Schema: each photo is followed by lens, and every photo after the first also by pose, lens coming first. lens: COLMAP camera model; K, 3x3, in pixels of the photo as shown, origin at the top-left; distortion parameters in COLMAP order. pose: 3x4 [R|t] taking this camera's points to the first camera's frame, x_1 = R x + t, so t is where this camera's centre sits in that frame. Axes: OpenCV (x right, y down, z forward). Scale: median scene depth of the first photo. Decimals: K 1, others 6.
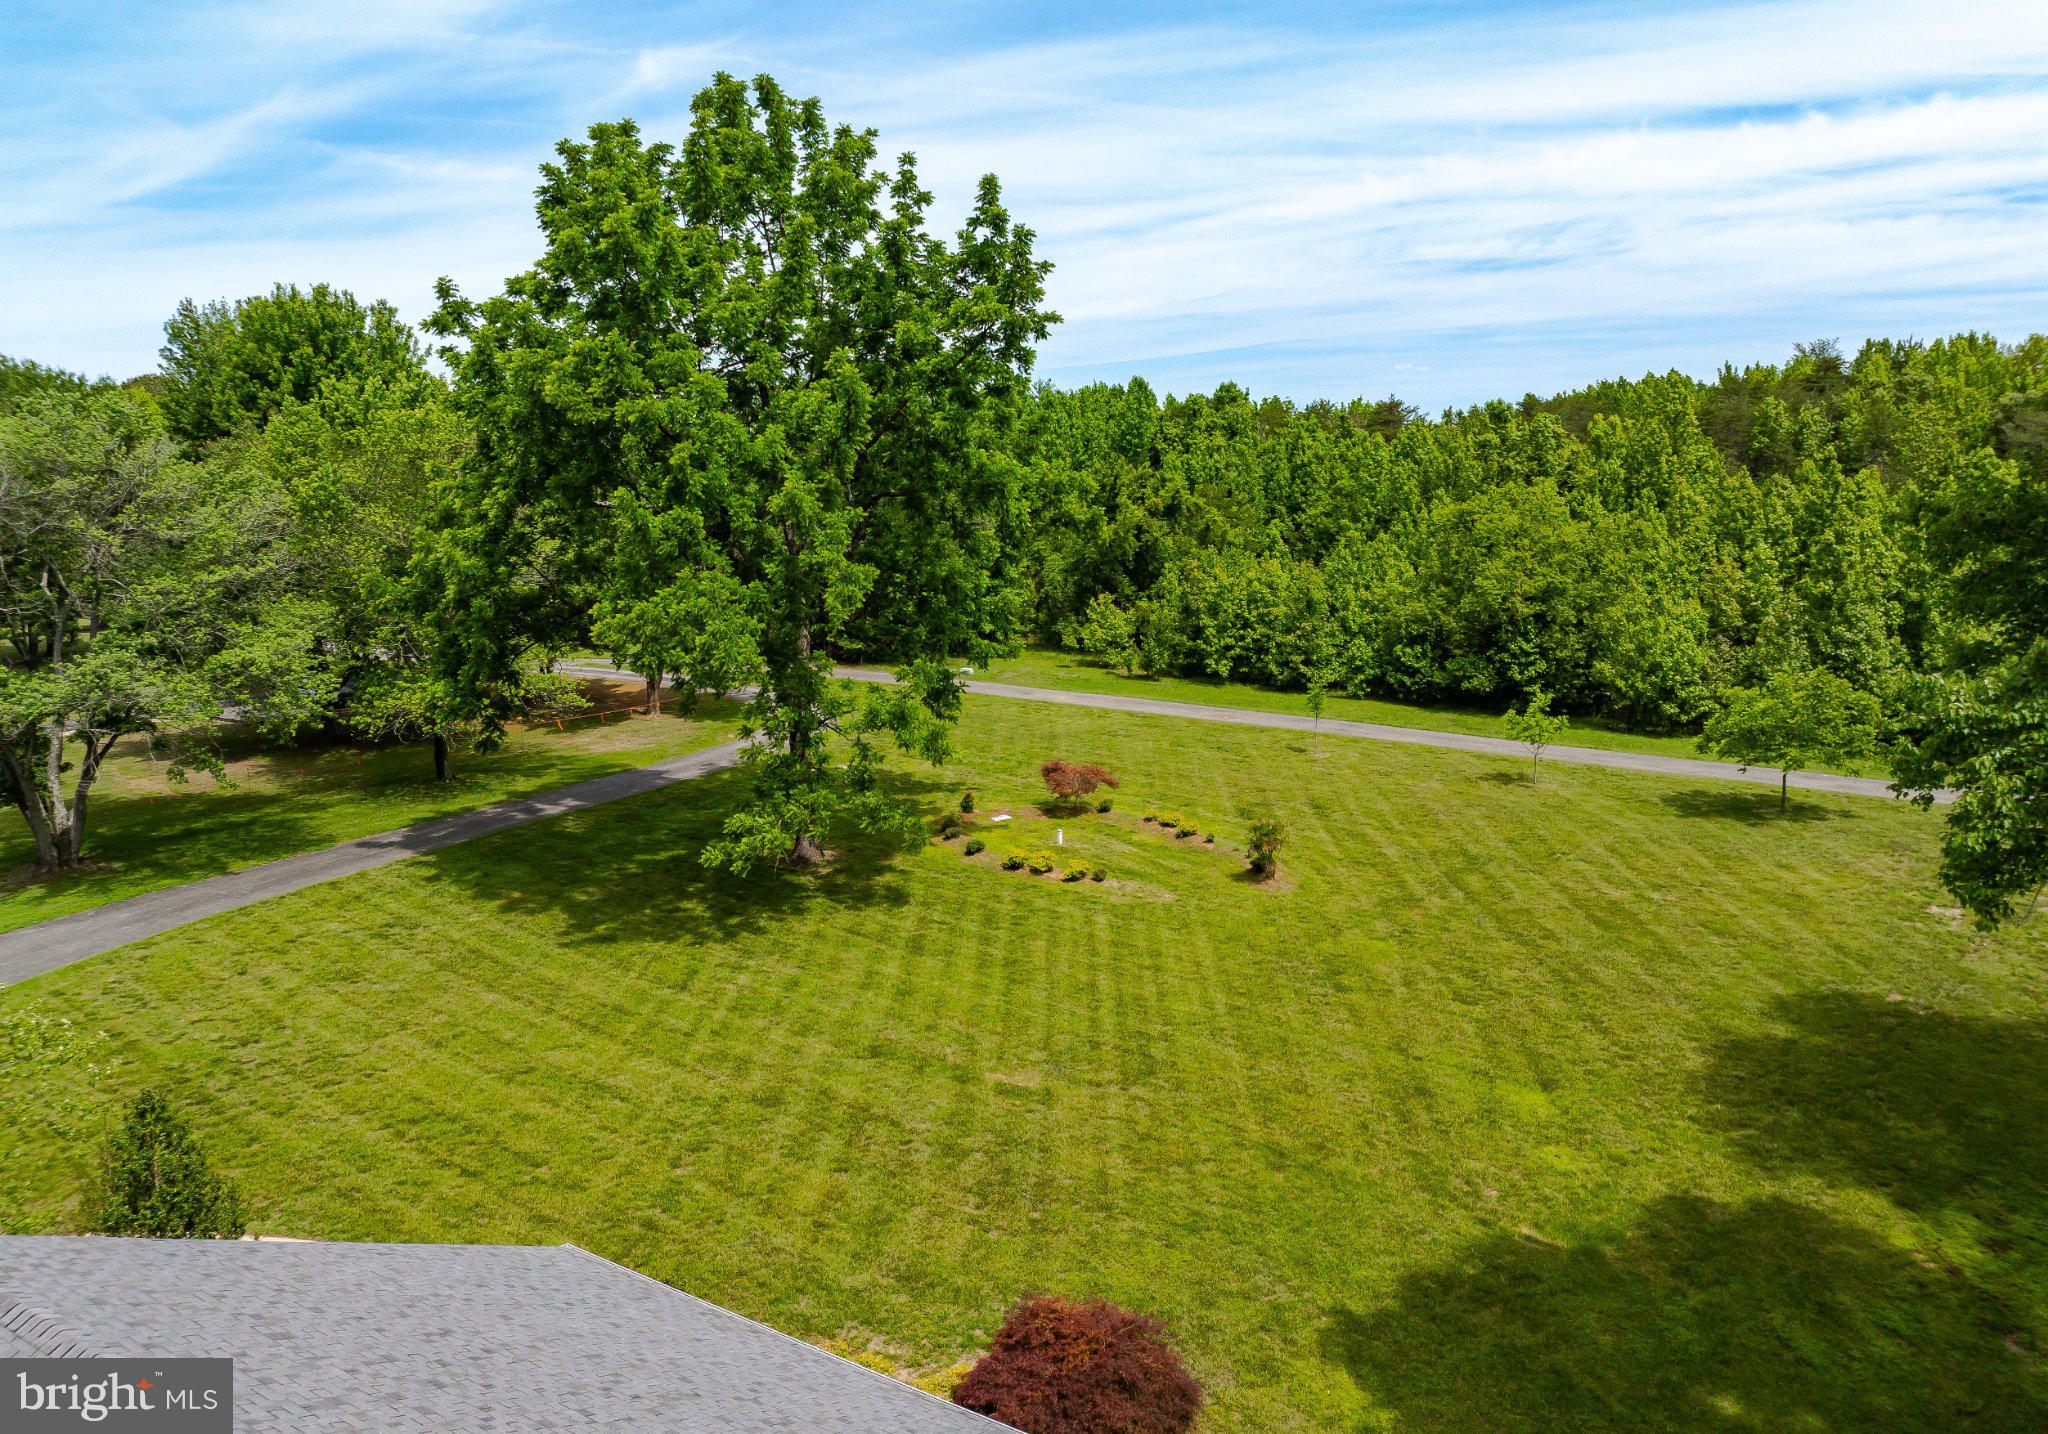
lens RADIAL K [[1475.2, 0, 1025.1], [0, 1475.2, 717.3], [0, 0, 1]] dist [-0.002145, 0.000813]
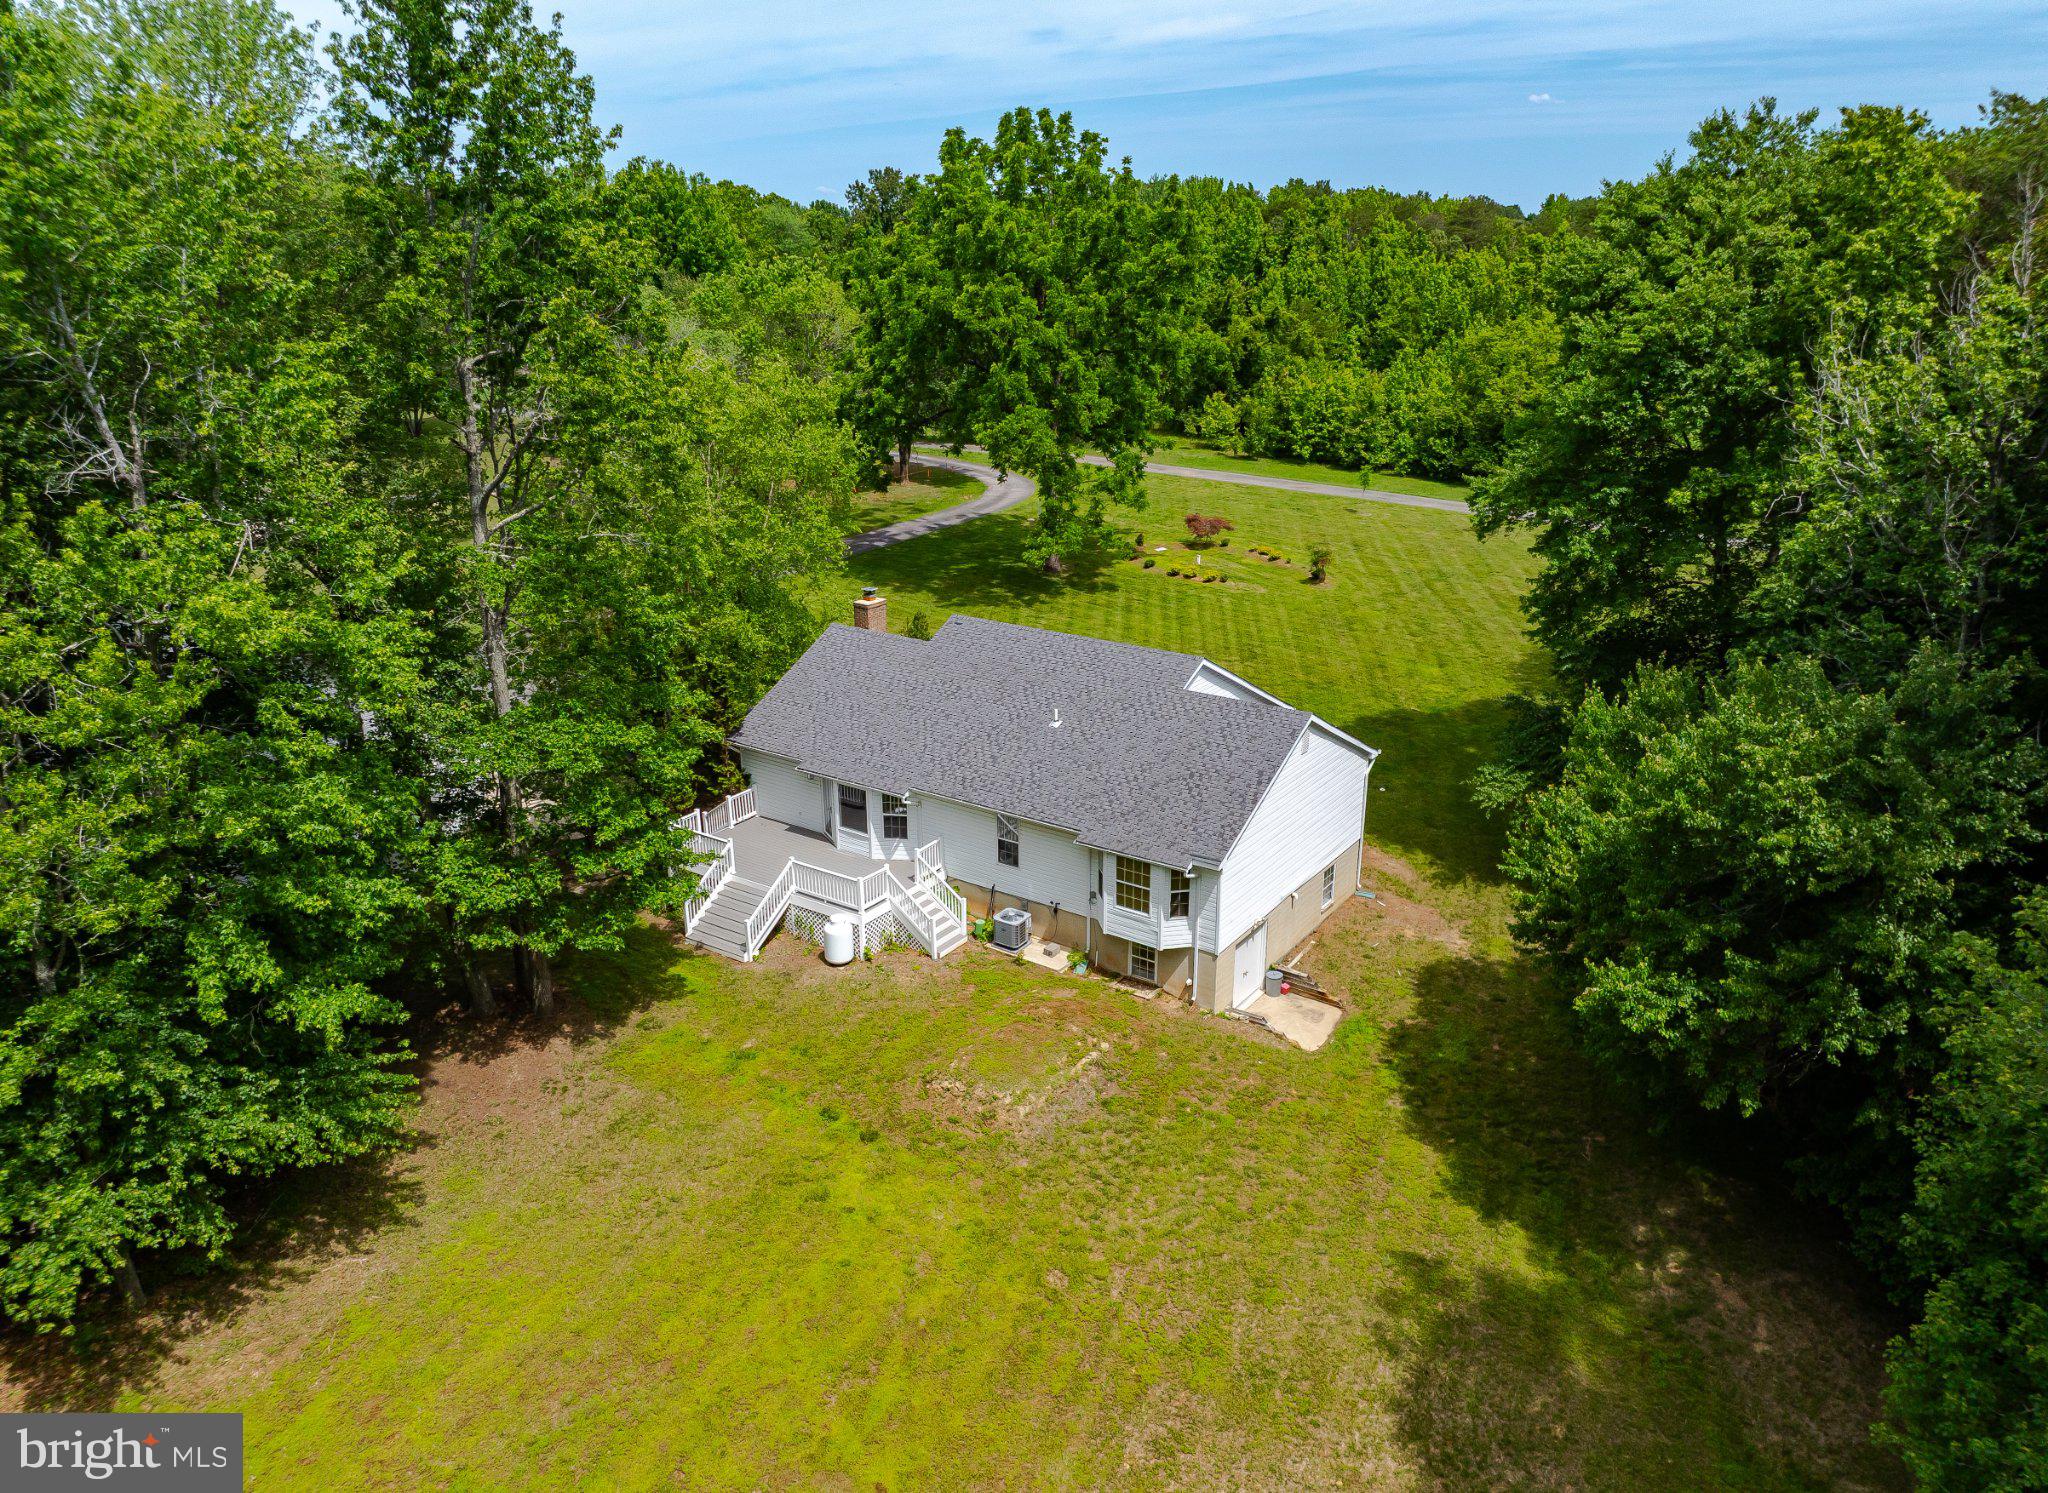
lens RADIAL K [[1573.6, 0, 1070.8], [0, 1573.6, 767.3], [0, 0, 1]] dist [-0.010060, -0.003296]
pose [[0.999733, 0.014704, -0.017821, -0.053530], [-0.011380, 0.984671, 0.174050, 0.002942], [0.020108, -0.173801, 0.984576, -0.496587]]
